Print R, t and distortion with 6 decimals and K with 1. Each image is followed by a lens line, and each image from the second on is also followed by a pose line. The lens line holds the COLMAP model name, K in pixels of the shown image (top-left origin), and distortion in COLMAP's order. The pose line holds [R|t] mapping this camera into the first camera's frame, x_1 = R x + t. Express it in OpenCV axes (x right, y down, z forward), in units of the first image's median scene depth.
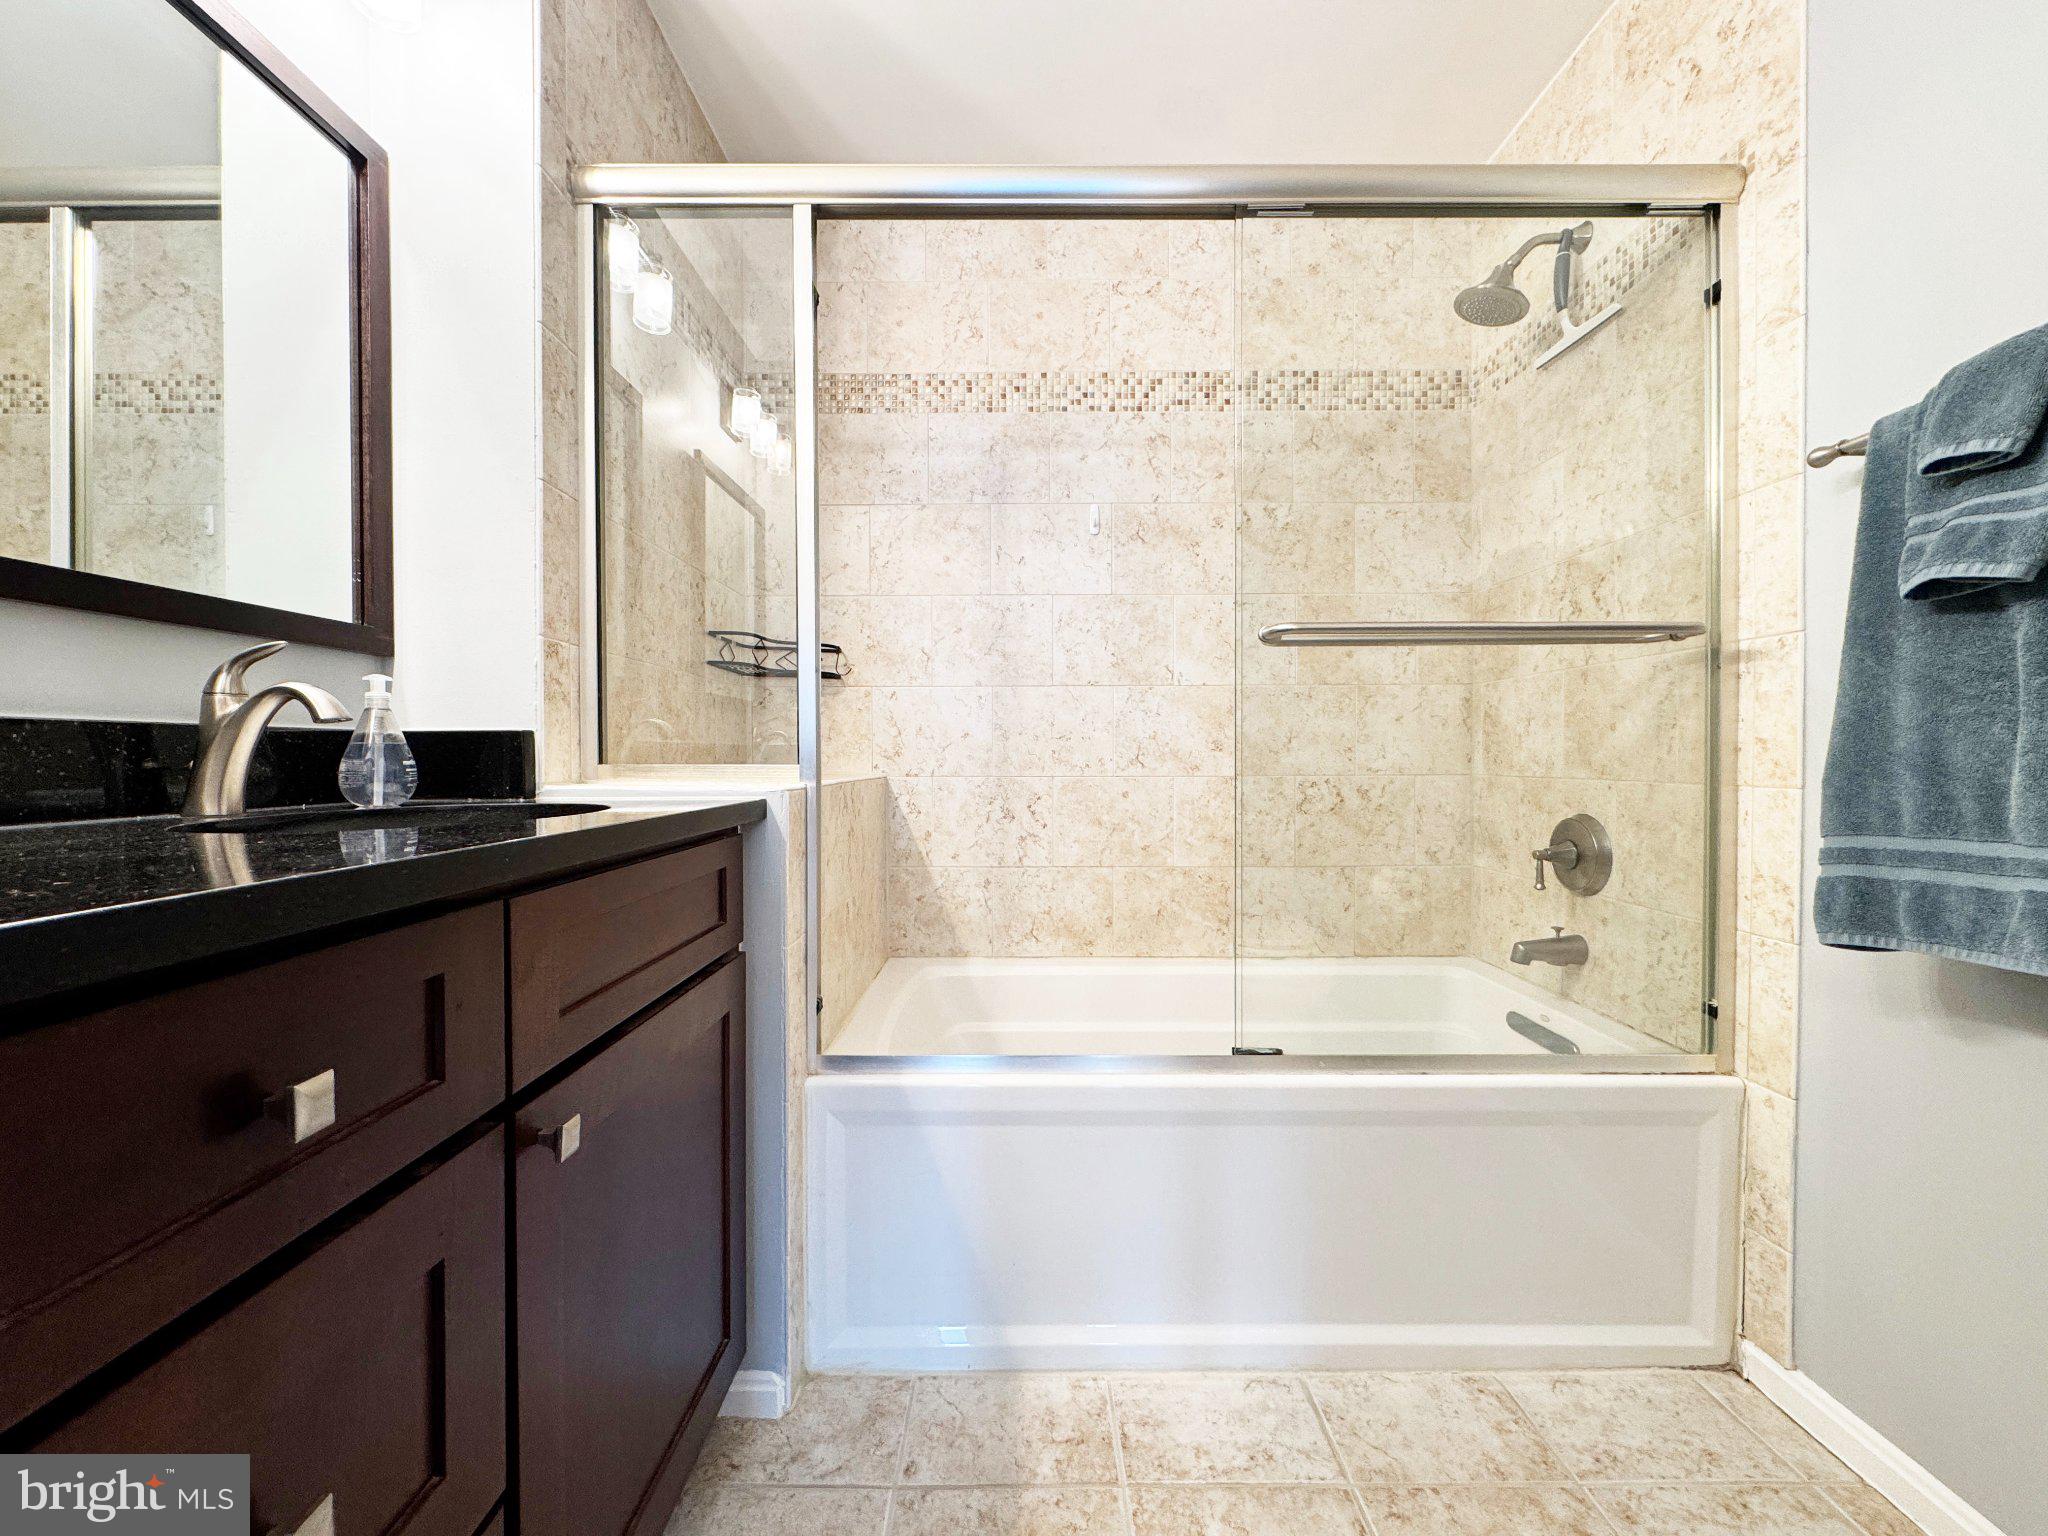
lens RADIAL K [[816.7, 0, 1021.7], [0, 816.7, 764.0], [0, 0, 1]] dist [-0.003631, 0.001129]
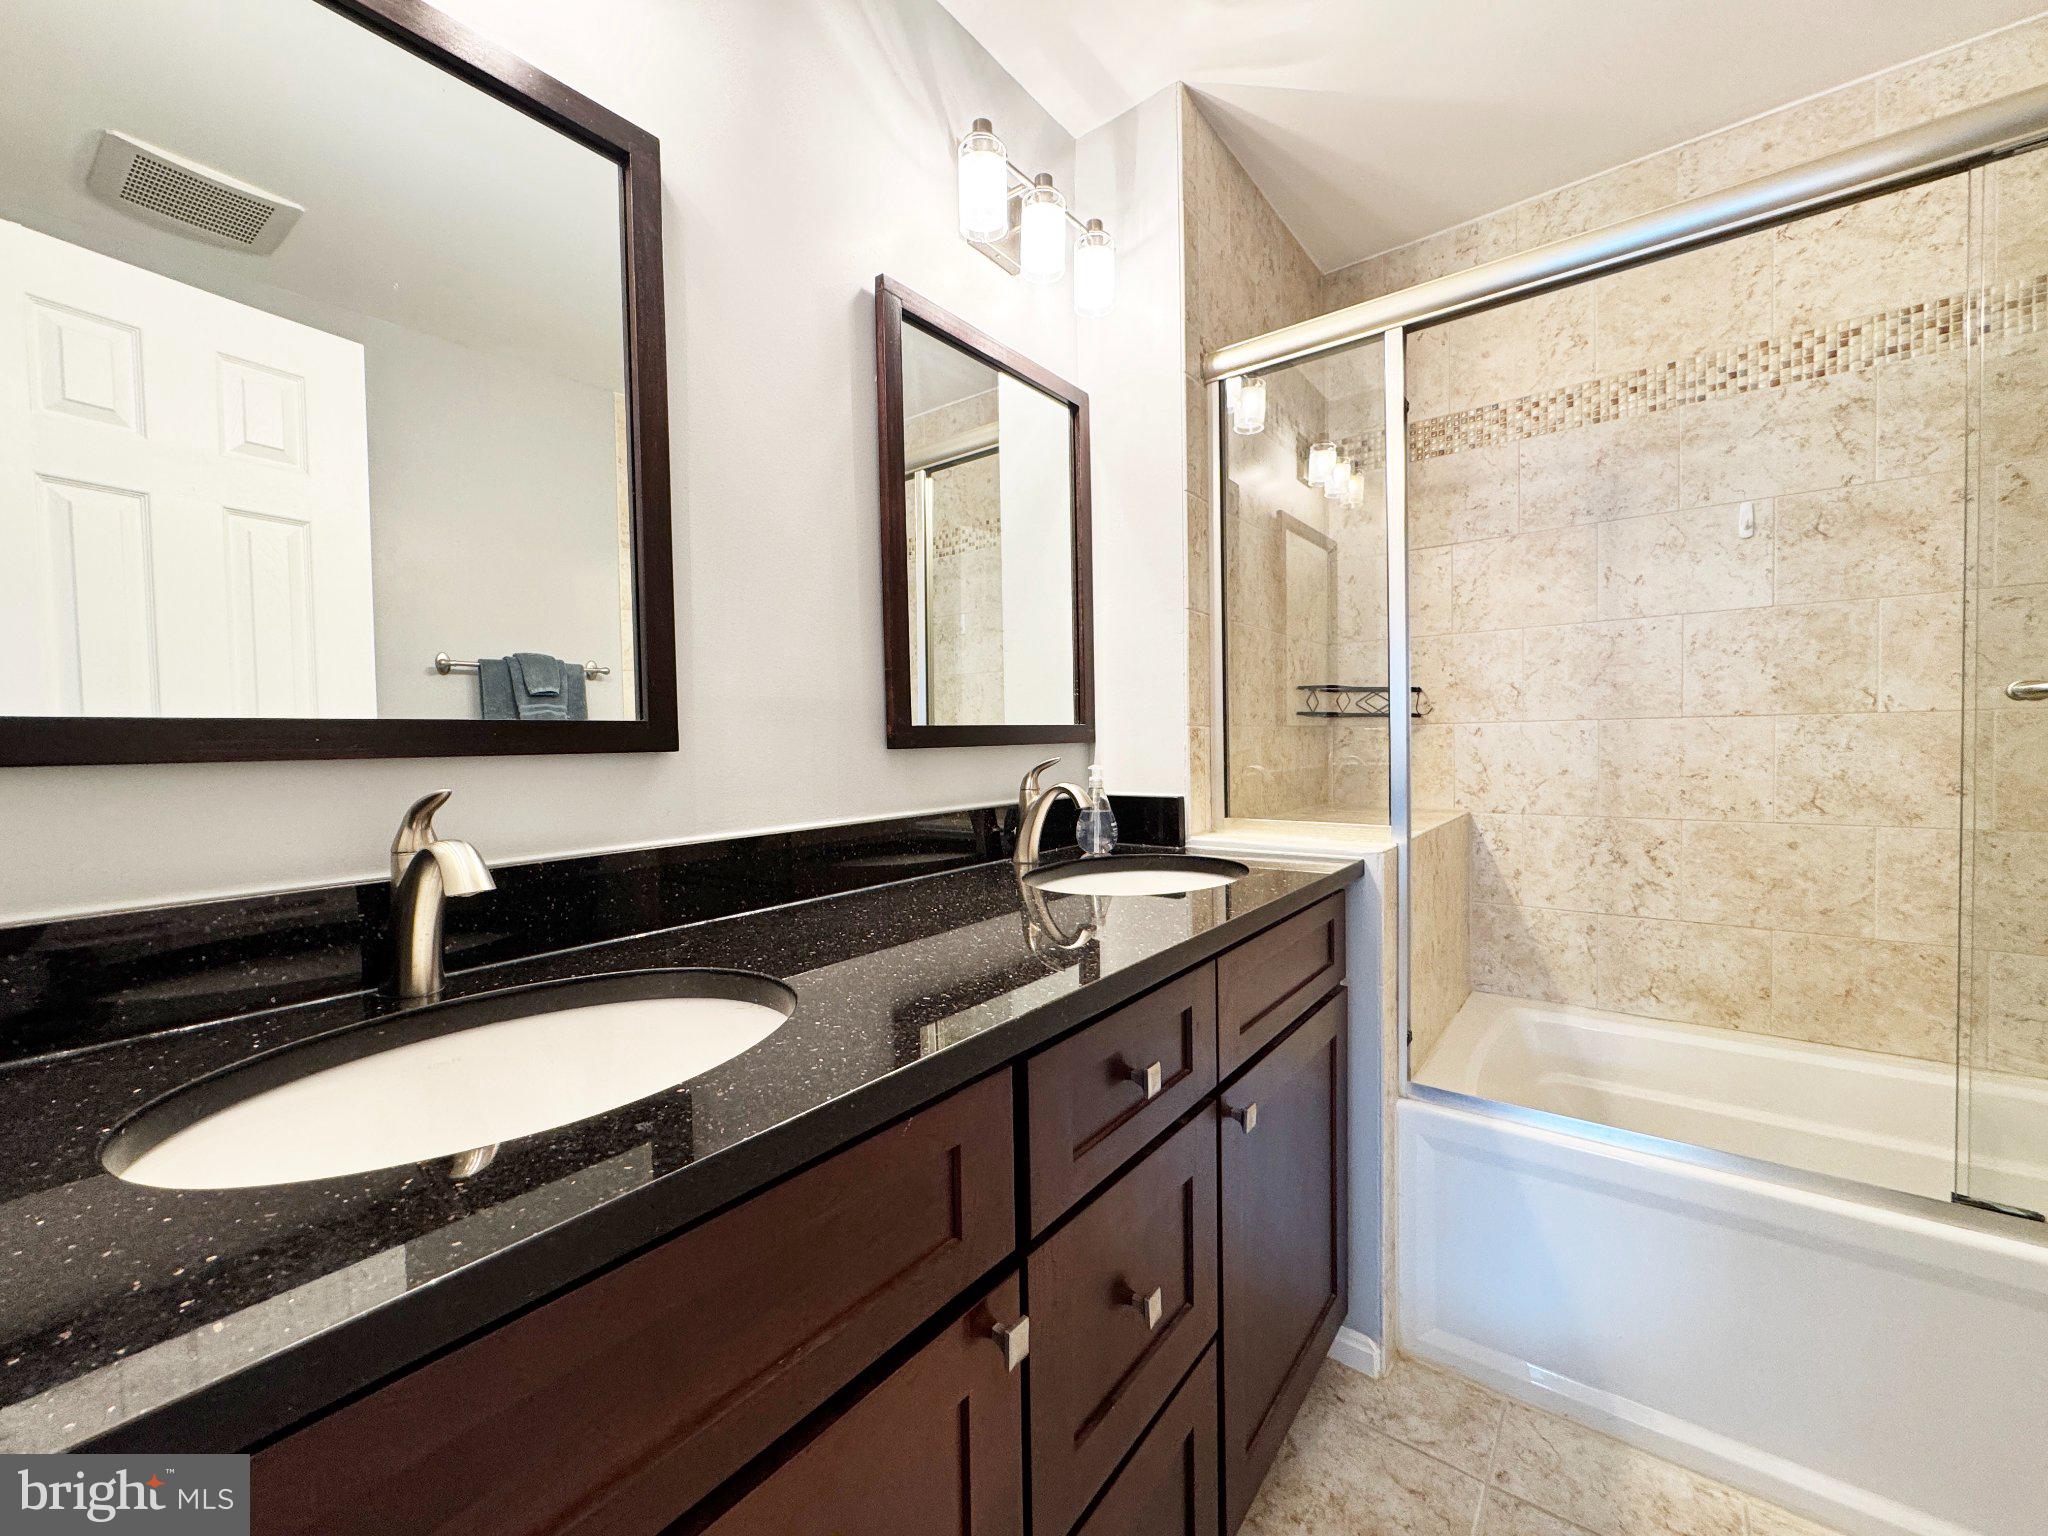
lens RADIAL K [[816.7, 0, 1024.7], [0, 816.7, 764.9], [0, 0, 1]] dist [-0.003631, 0.001129]
pose [[0.795796, 0.005223, -0.605542, 0.008809], [0.010249, 0.999703, 0.022092, -0.096820], [0.605478, -0.023787, 0.795507, -0.181665]]
